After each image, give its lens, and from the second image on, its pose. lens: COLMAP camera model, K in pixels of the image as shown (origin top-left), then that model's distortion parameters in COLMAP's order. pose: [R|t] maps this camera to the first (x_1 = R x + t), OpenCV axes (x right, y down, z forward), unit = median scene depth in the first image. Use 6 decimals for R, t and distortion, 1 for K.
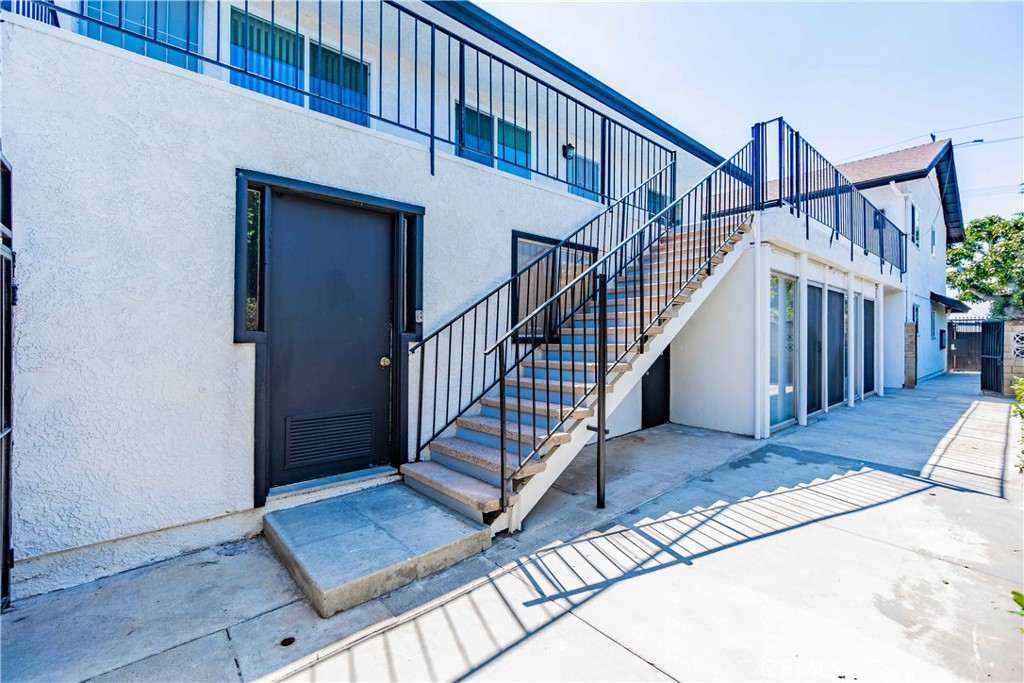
lens RADIAL K [[433.6, 0, 505.0], [0, 433.6, 338.7], [0, 0, 1]] dist [-0.002840, -0.000289]
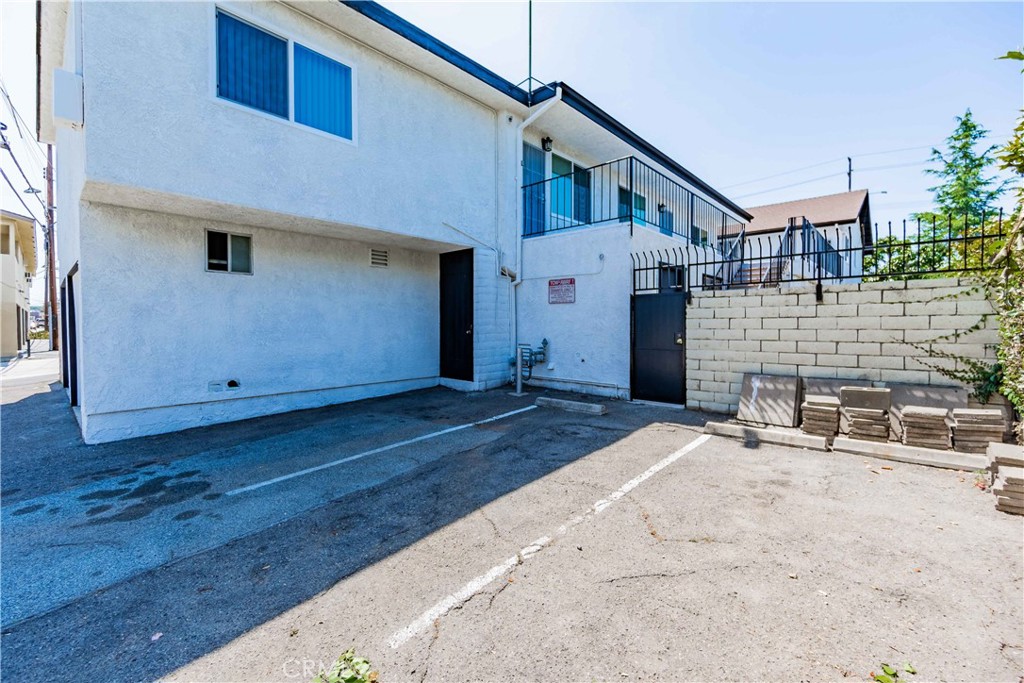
lens RADIAL K [[433.6, 0, 505.0], [0, 433.6, 338.7], [0, 0, 1]] dist [-0.002840, -0.000289]
pose [[0.992582, -0.005690, 0.121443, -0.449240], [0.002080, 0.999553, 0.029840, 0.005714], [-0.121558, -0.029366, 0.992150, -0.390400]]
